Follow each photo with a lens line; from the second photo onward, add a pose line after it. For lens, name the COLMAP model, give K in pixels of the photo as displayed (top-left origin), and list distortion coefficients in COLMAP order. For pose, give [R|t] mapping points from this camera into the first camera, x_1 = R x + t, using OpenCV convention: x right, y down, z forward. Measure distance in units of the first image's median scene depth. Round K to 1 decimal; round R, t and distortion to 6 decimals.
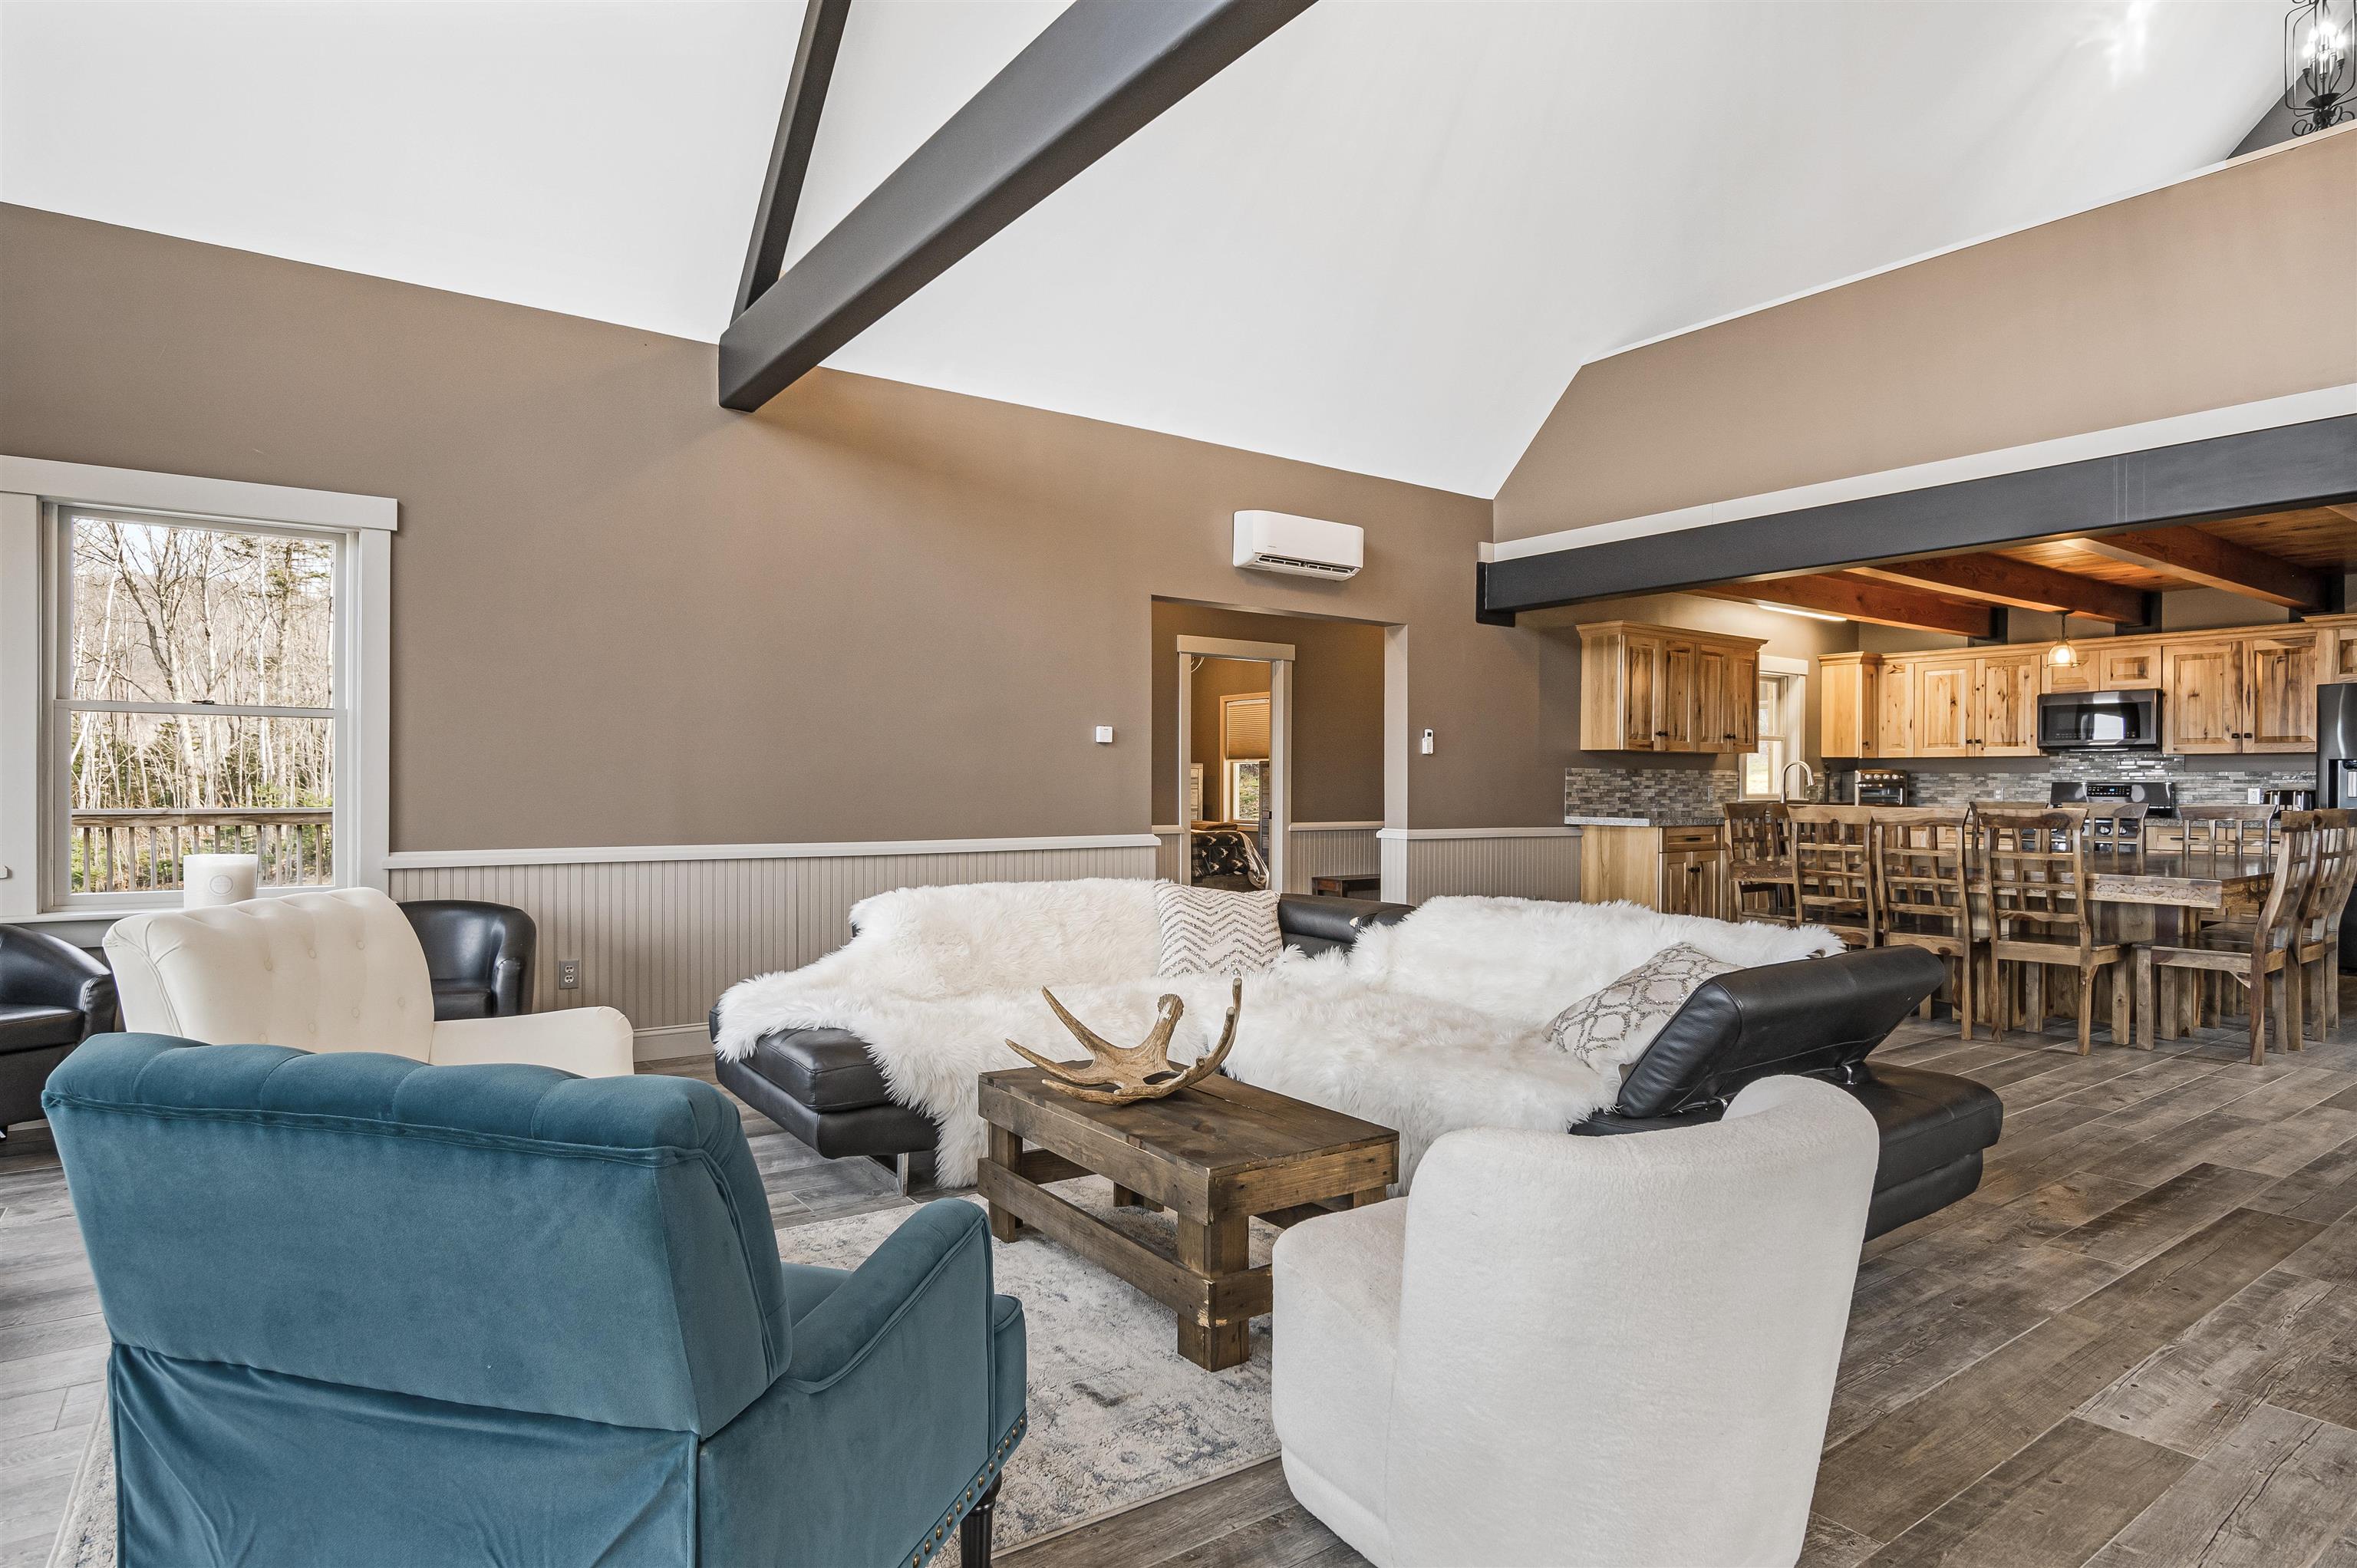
lens RADIAL K [[1264.6, 0, 1196.7], [0, 1264.6, 784.0], [0, 0, 1]] dist [-0.021341, 0.005619]
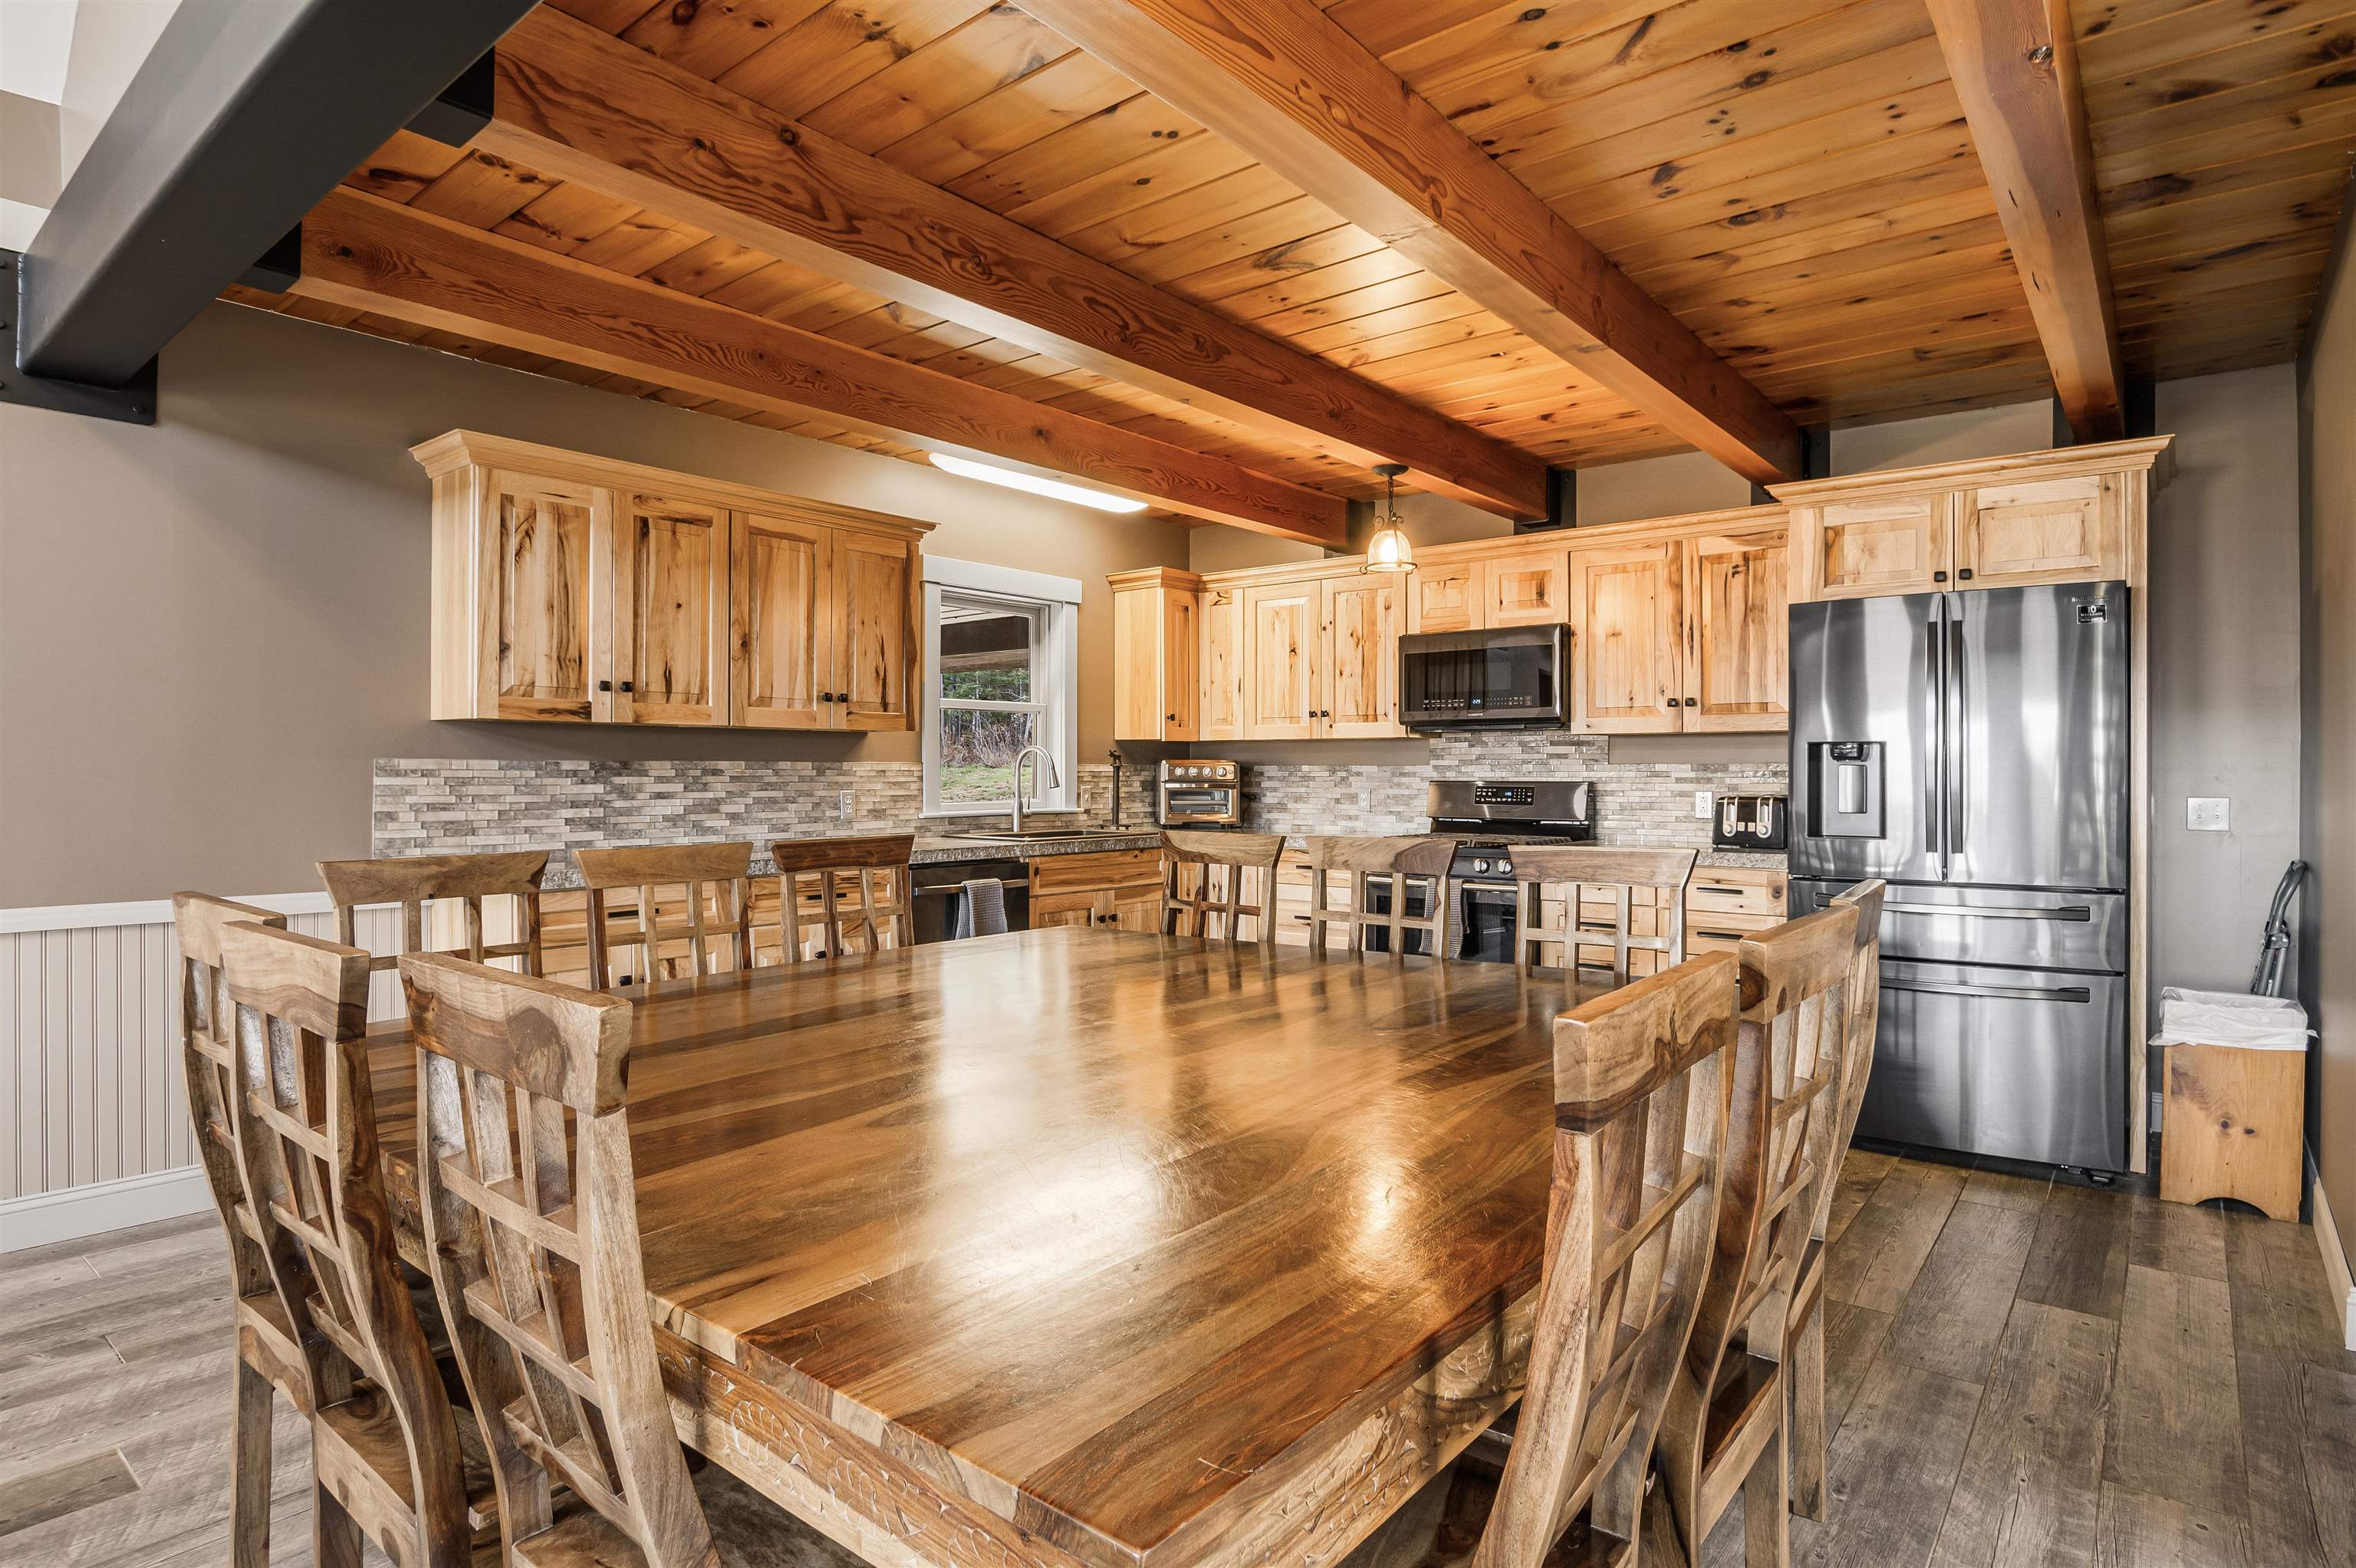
lens RADIAL K [[1248.7, 0, 1186.9], [0, 1248.7, 761.1], [0, 0, 1]] dist [0.003343, 0.002393]
pose [[0.964266, -0.001000, 0.264936, 0.434794], [0.002840, 0.999974, -0.006564, -0.007853], [-0.264922, 0.007082, 0.964244, 0.472623]]
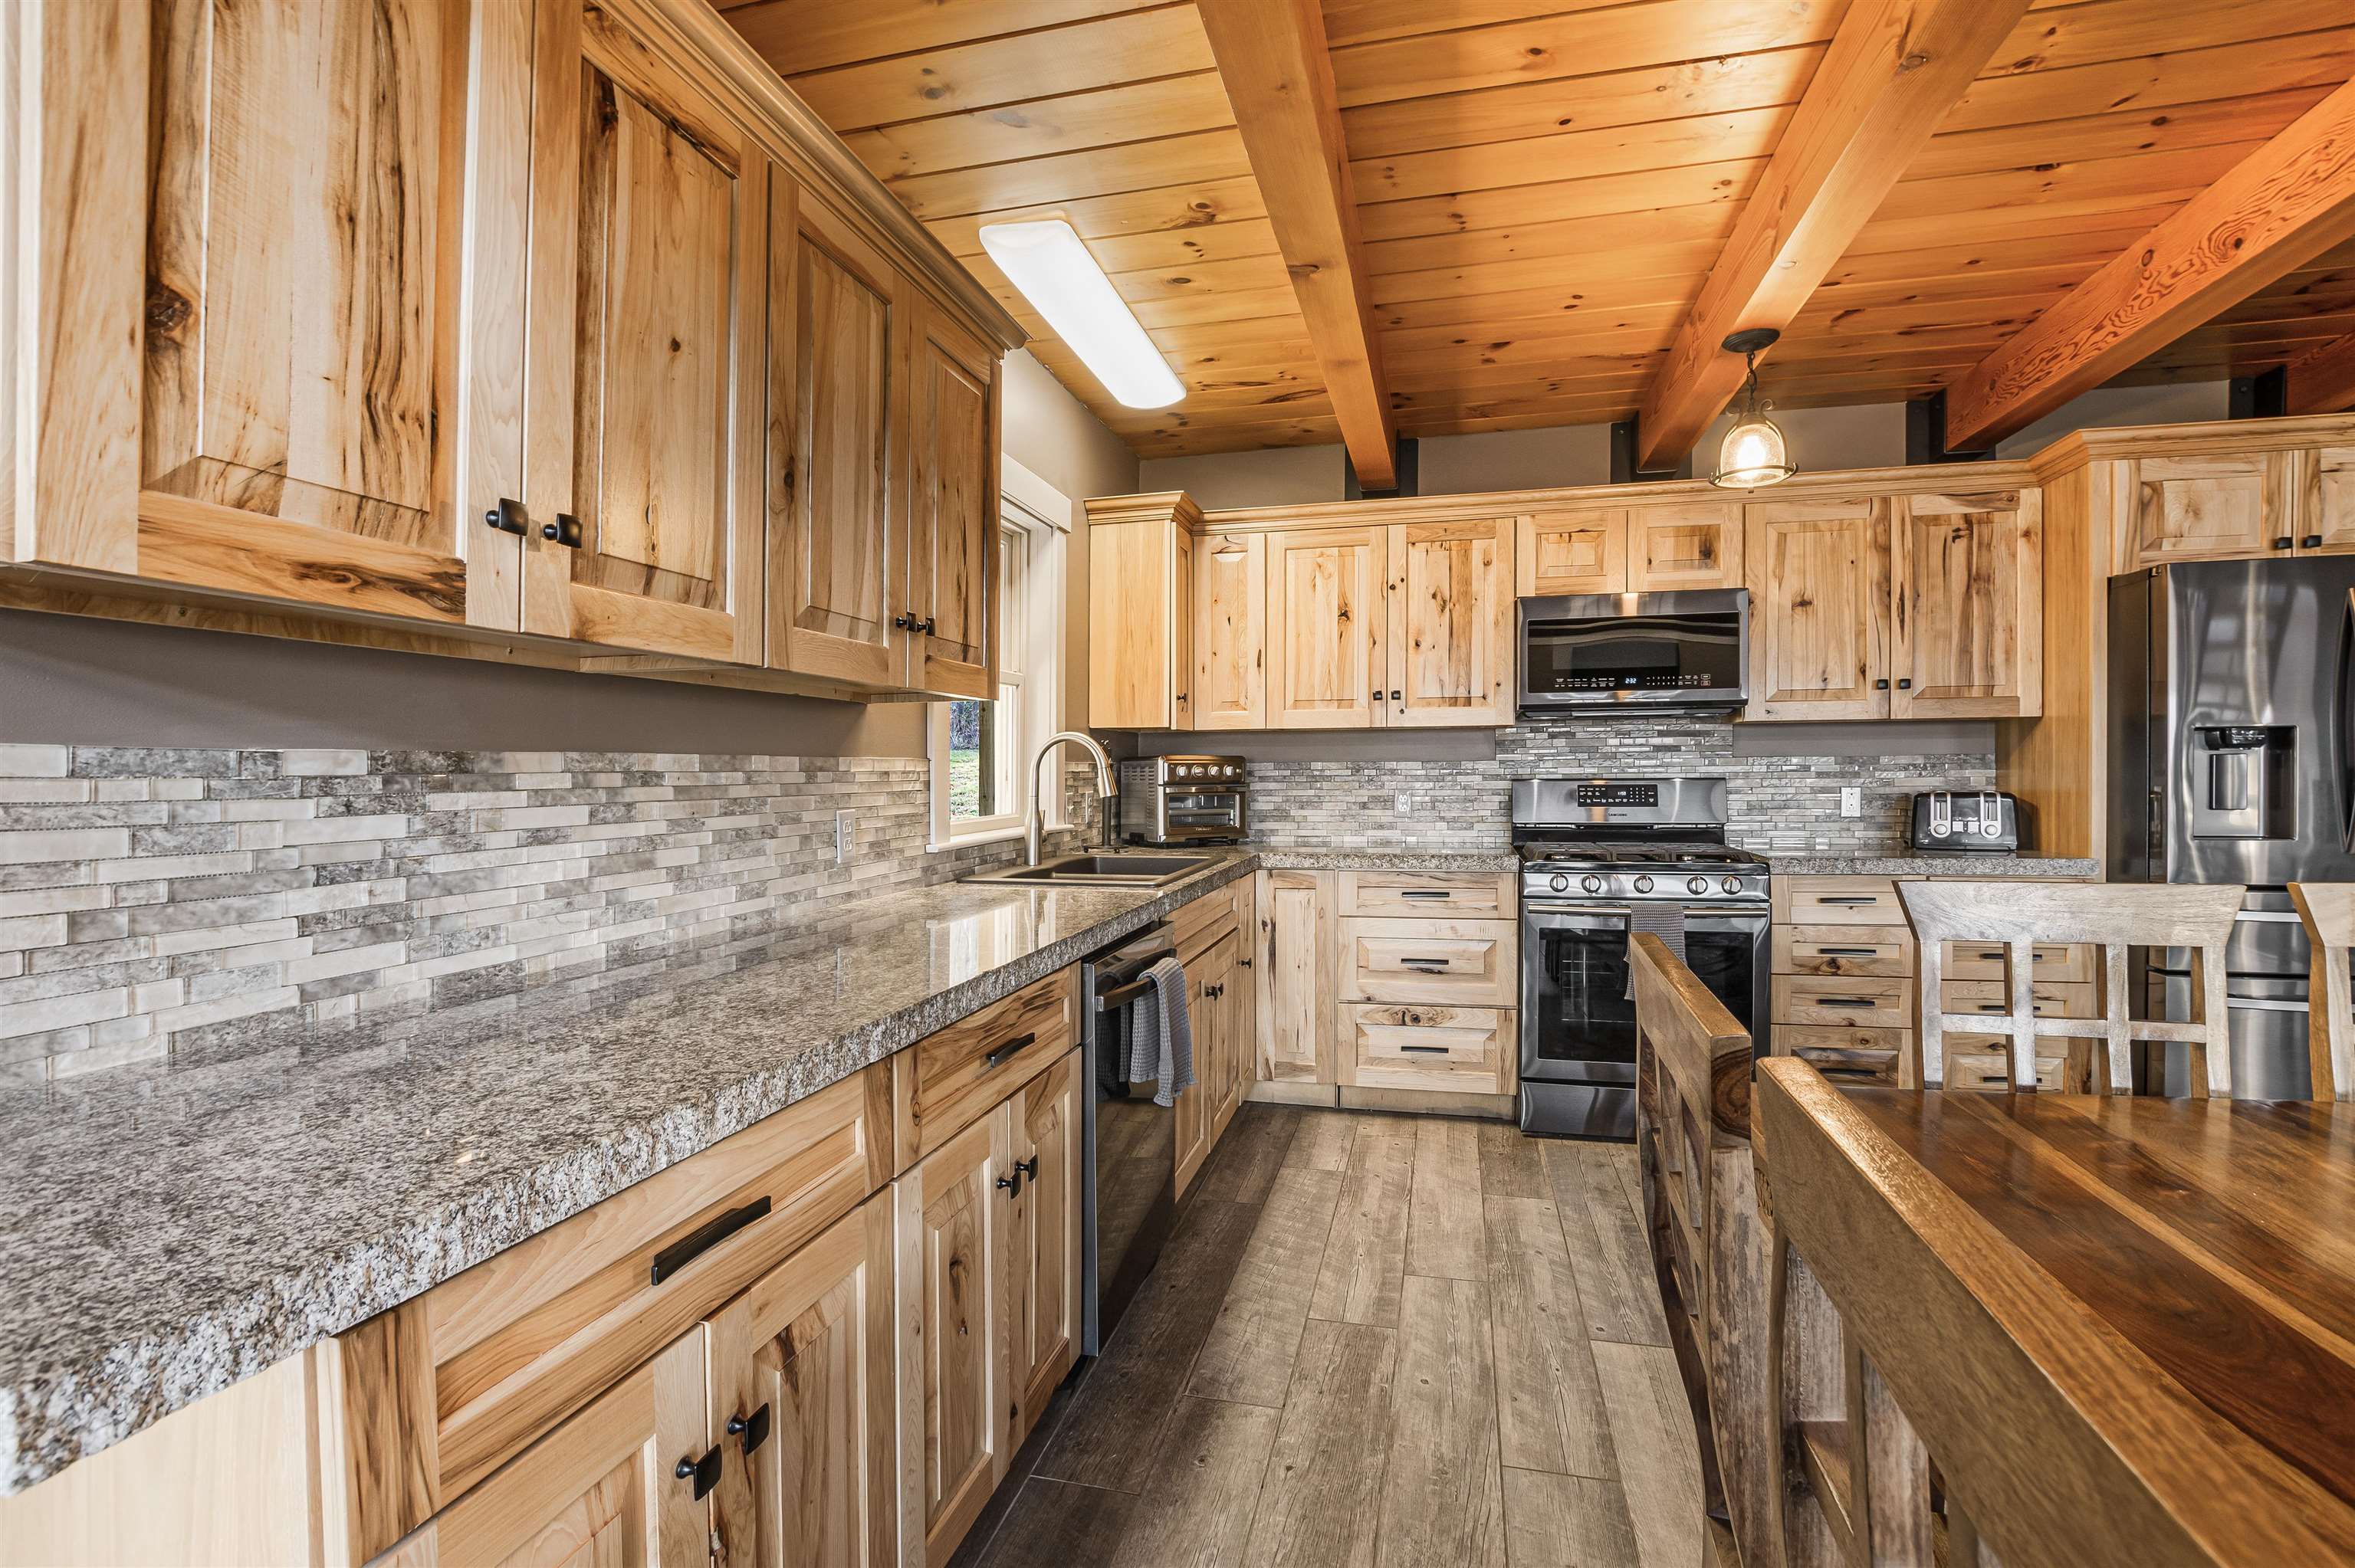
lens RADIAL K [[1041.6, 0, 1200.1], [0, 1041.6, 783.9], [0, 0, 1]] dist [-0.029186, 0.003198]
pose [[0.762451, -0.019206, 0.646761, 0.336332], [0.011254, 0.999802, 0.016423, -0.008264], [-0.646948, -0.005243, 0.762516, 0.815636]]
